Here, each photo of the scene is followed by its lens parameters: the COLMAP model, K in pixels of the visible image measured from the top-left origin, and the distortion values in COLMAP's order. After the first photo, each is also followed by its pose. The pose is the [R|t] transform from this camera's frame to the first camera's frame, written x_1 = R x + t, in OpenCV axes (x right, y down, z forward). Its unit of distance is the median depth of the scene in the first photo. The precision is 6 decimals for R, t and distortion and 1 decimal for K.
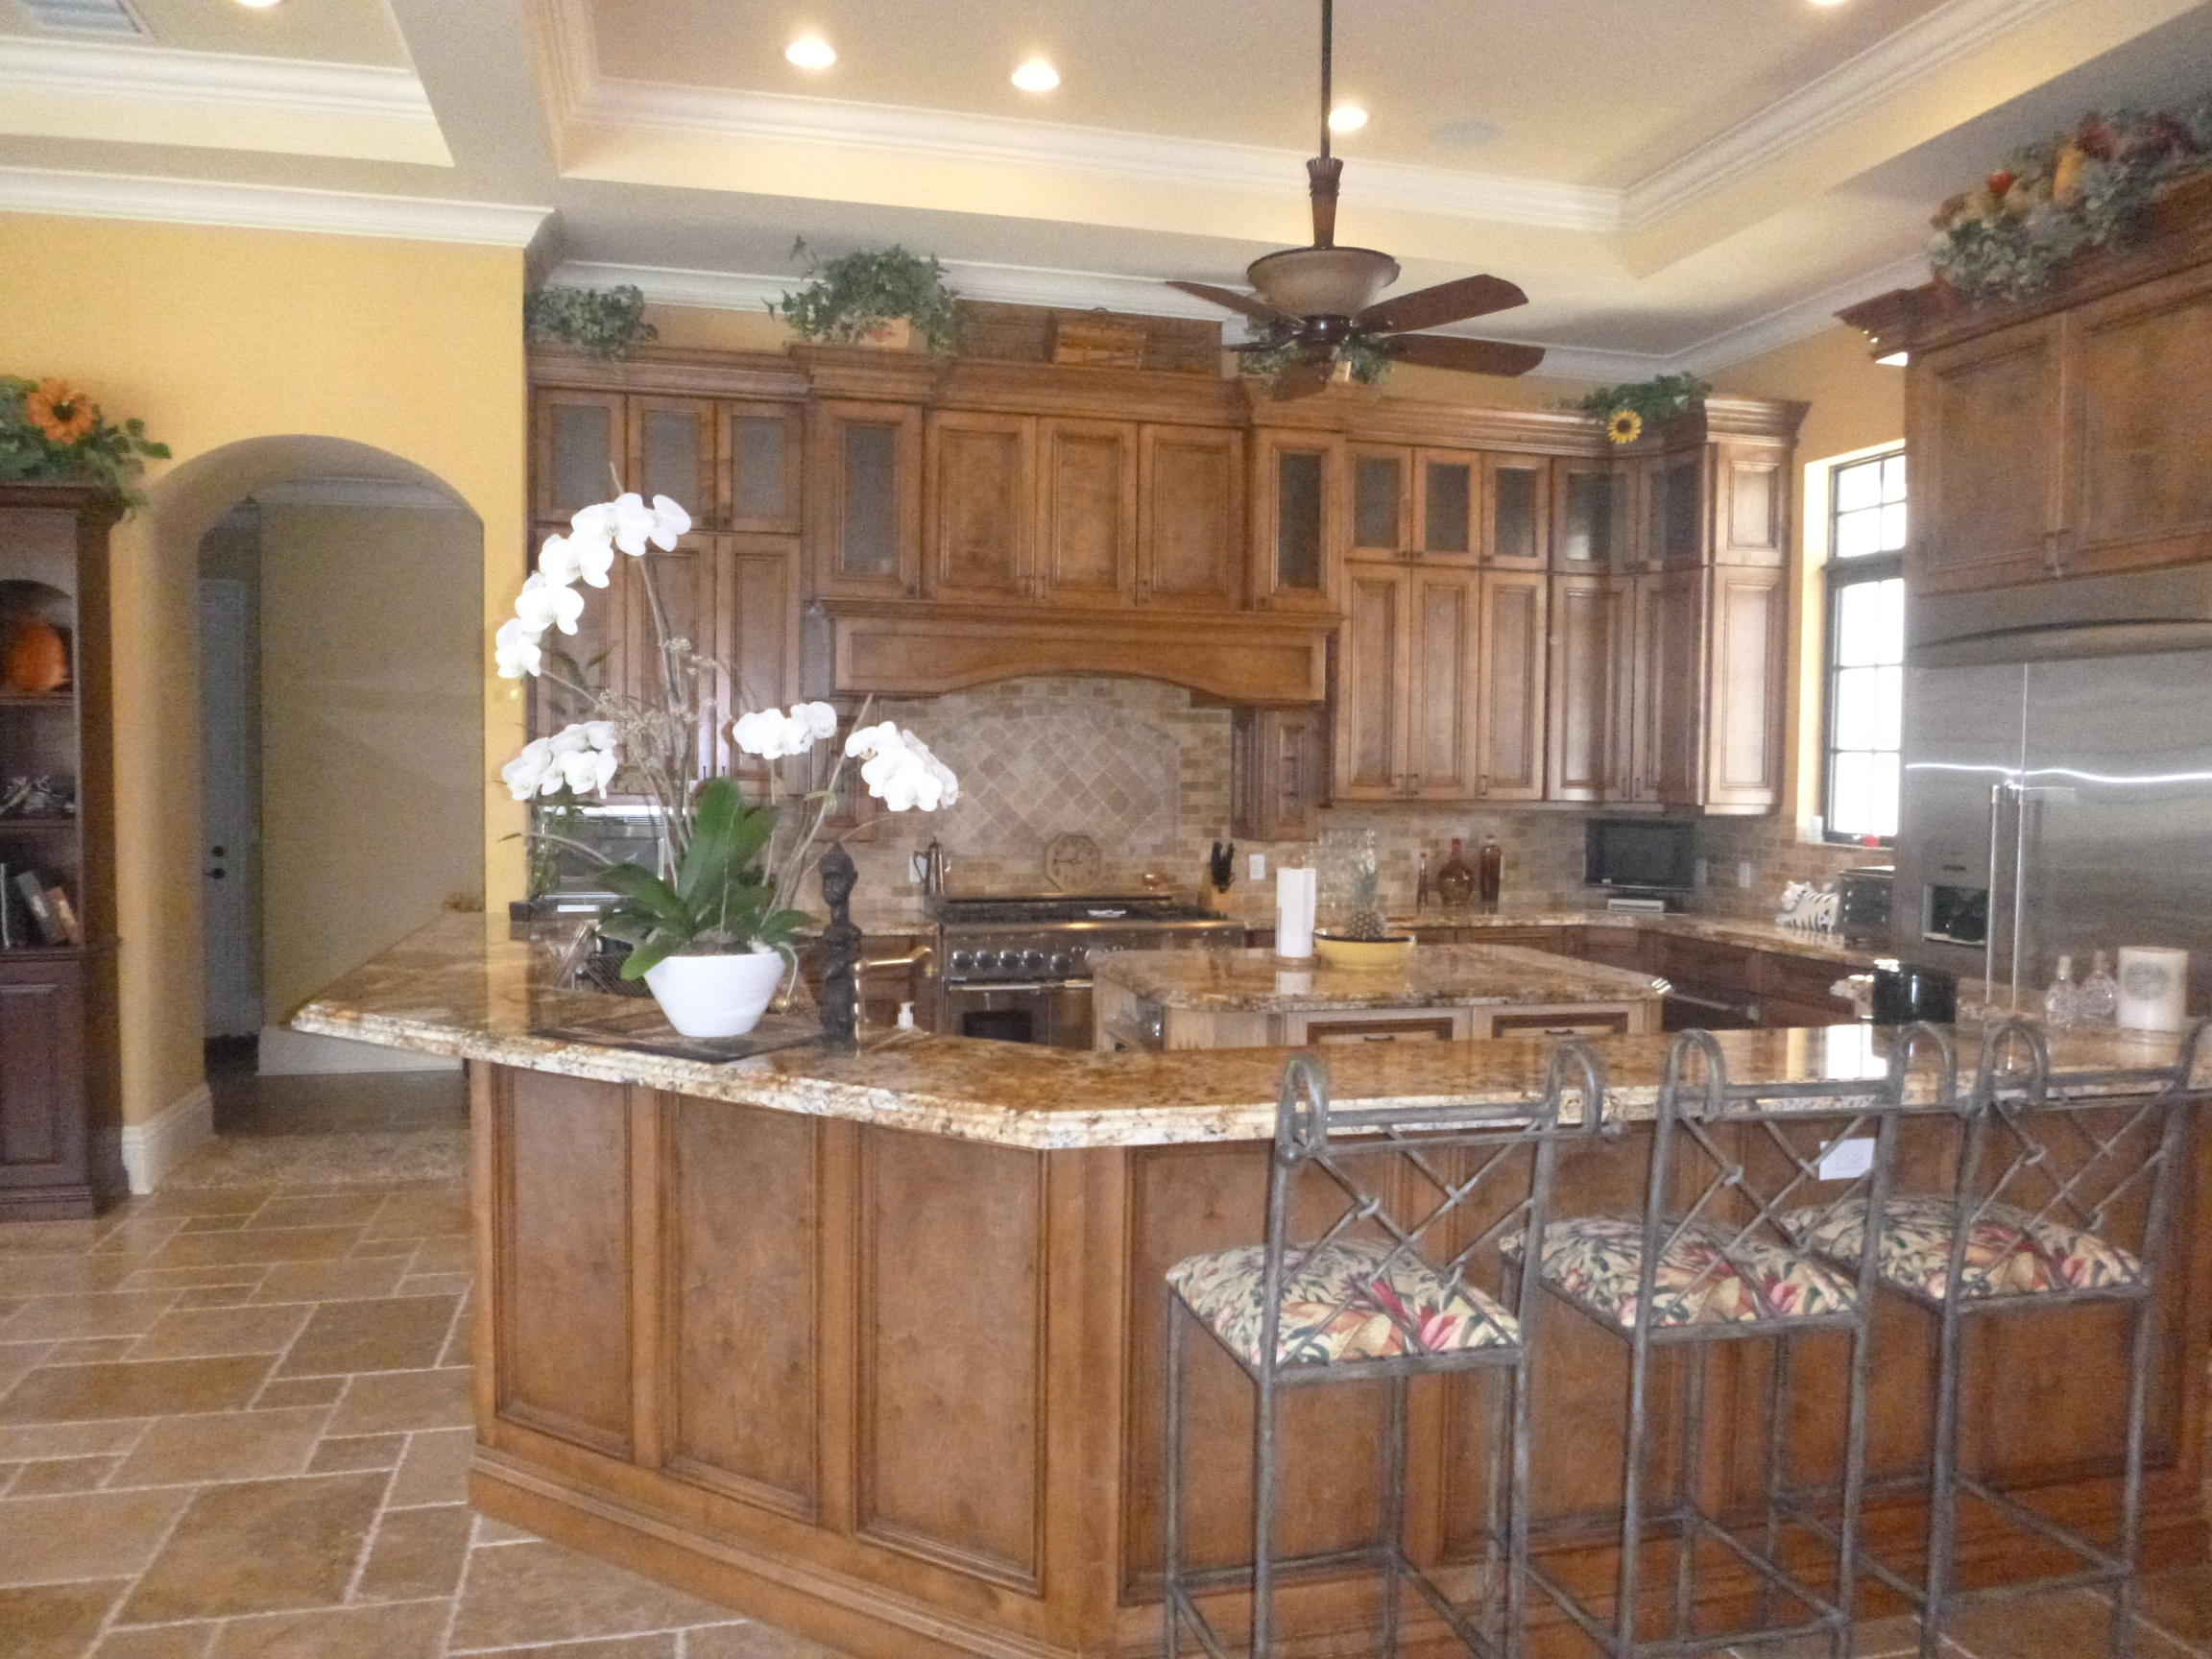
lens RADIAL K [[1609.9, 0, 1103.9], [0, 1609.9, 852.3], [0, 0, 1]] dist [-0.042338, 0.001674]
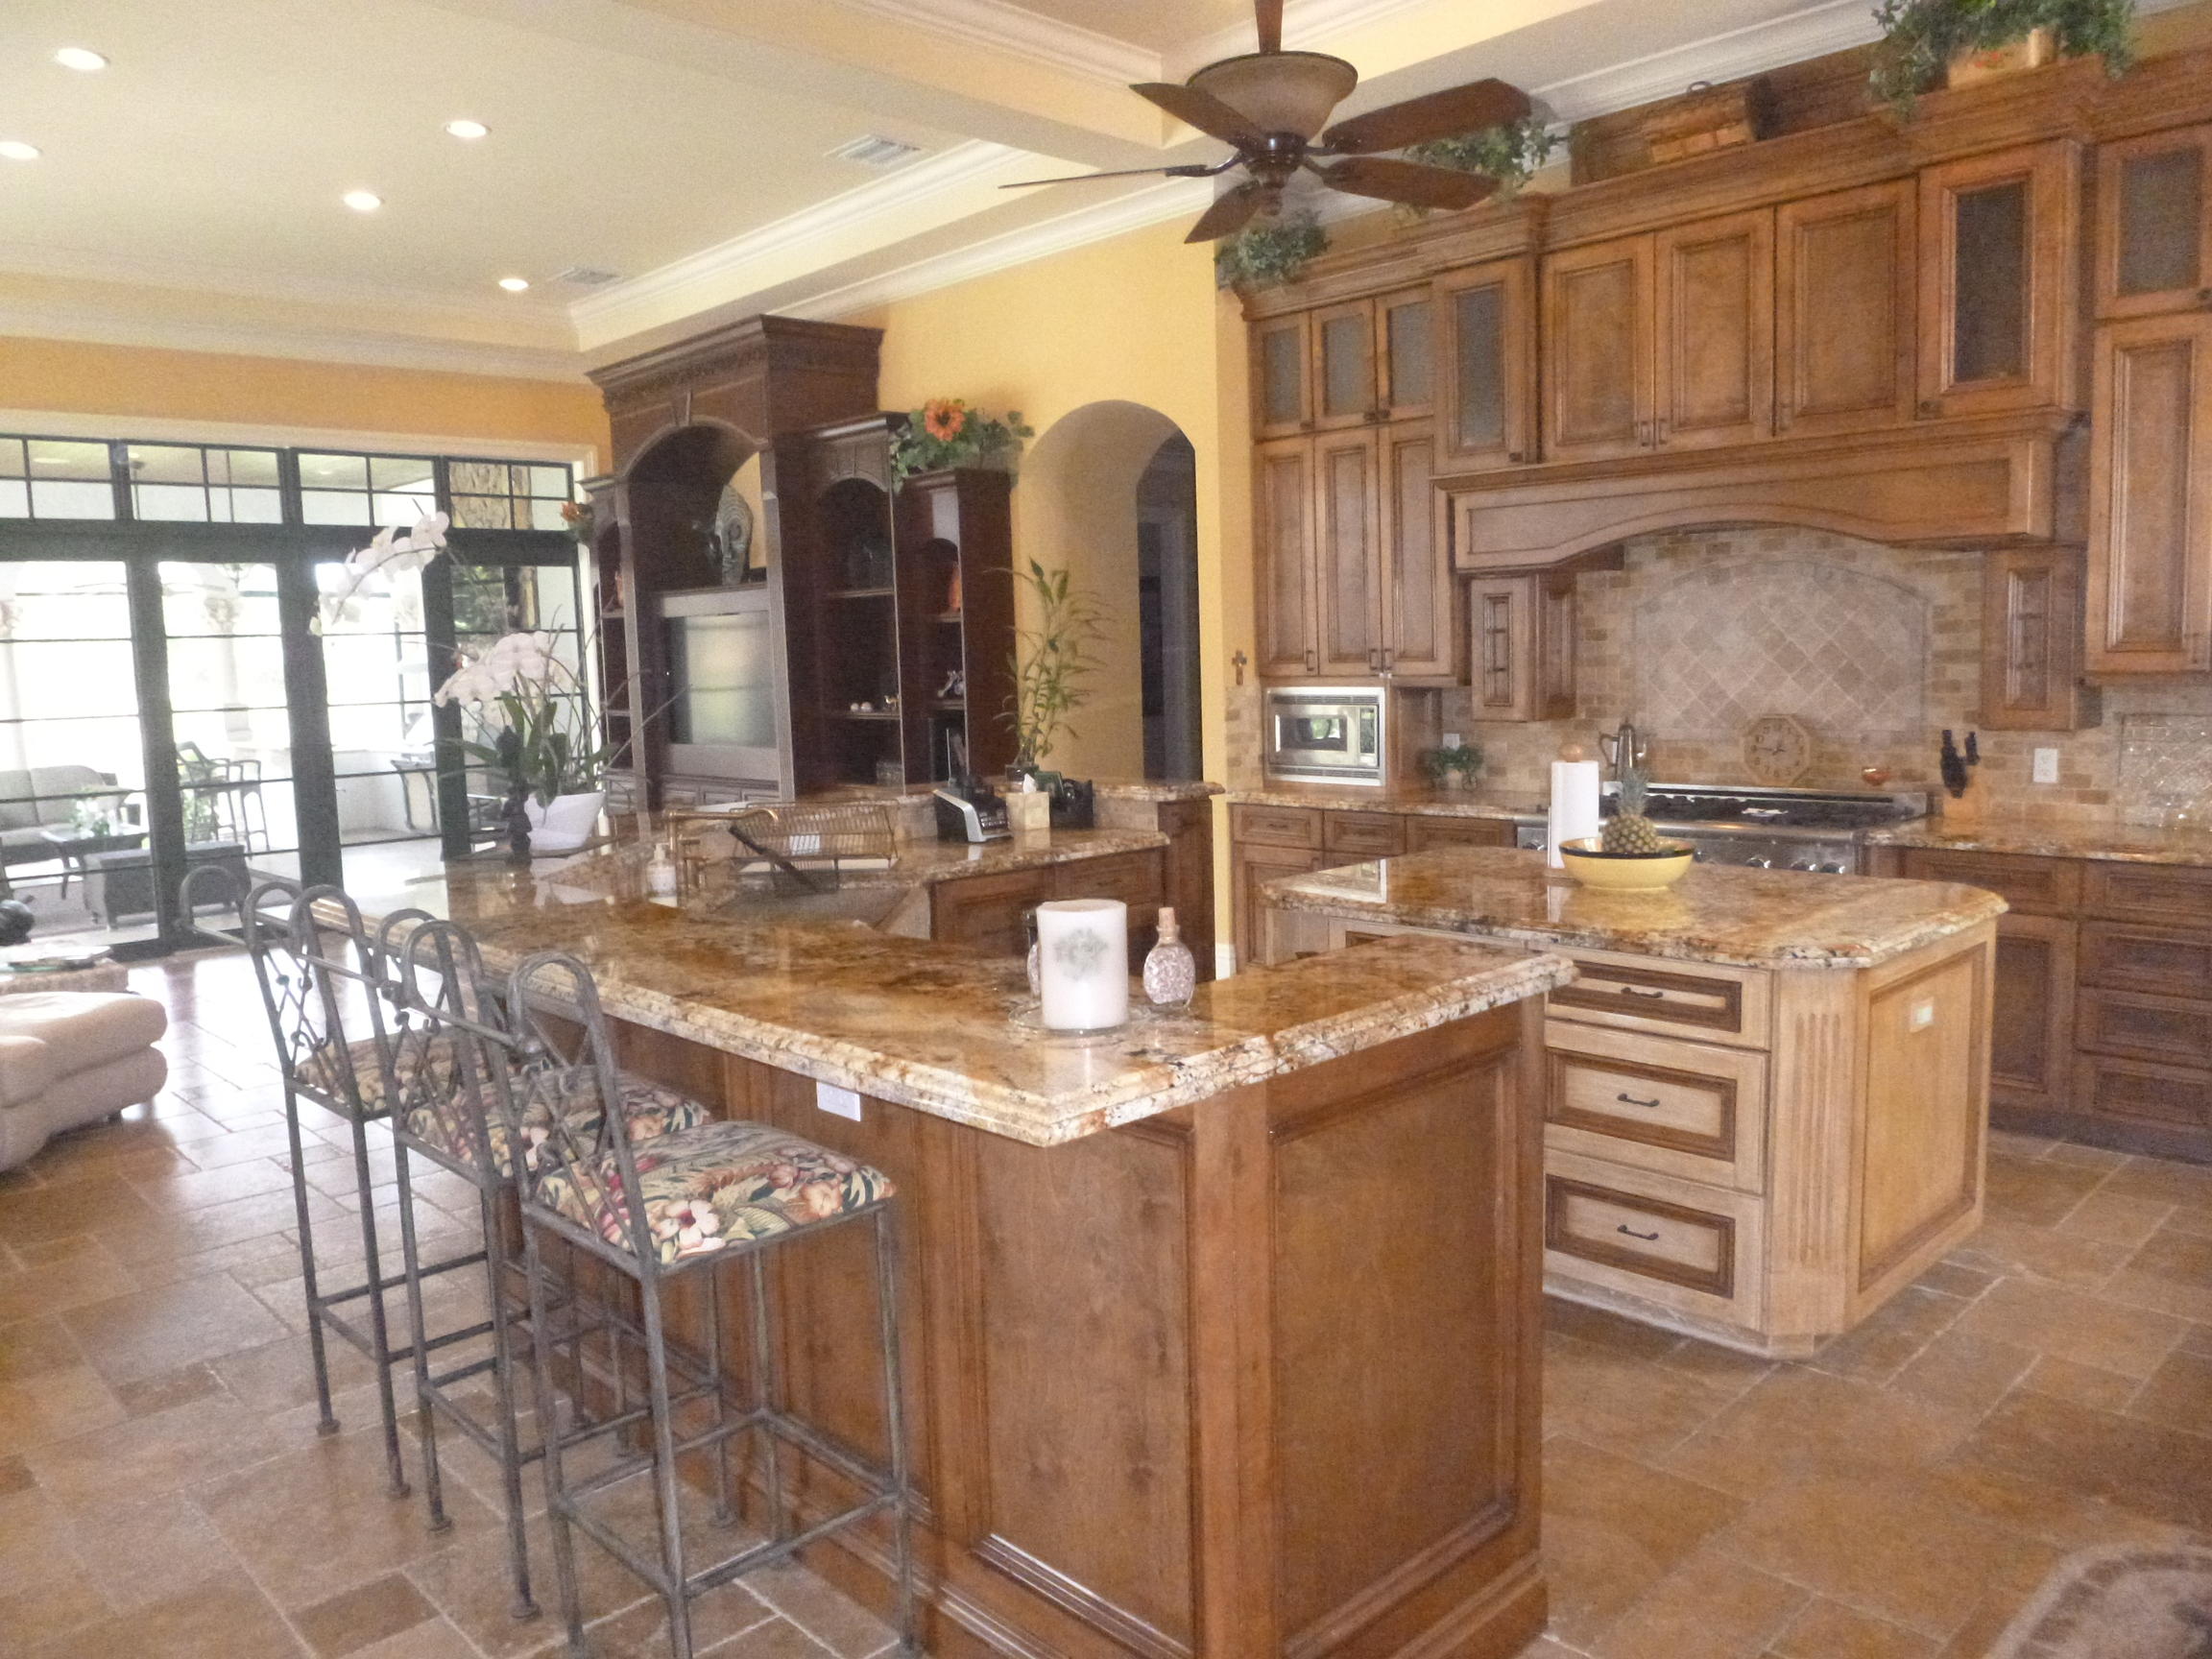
lens RADIAL K [[1613.0, 0, 1106.0], [0, 1613.0, 829.5], [0, 0, 1]] dist [-0.028586, 0.006873]
pose [[0.485073, 0.072081, -0.871498, 0.587840], [-0.015348, 0.997145, 0.073931, -0.009983], [0.874339, -0.022486, 0.484795, 0.314150]]
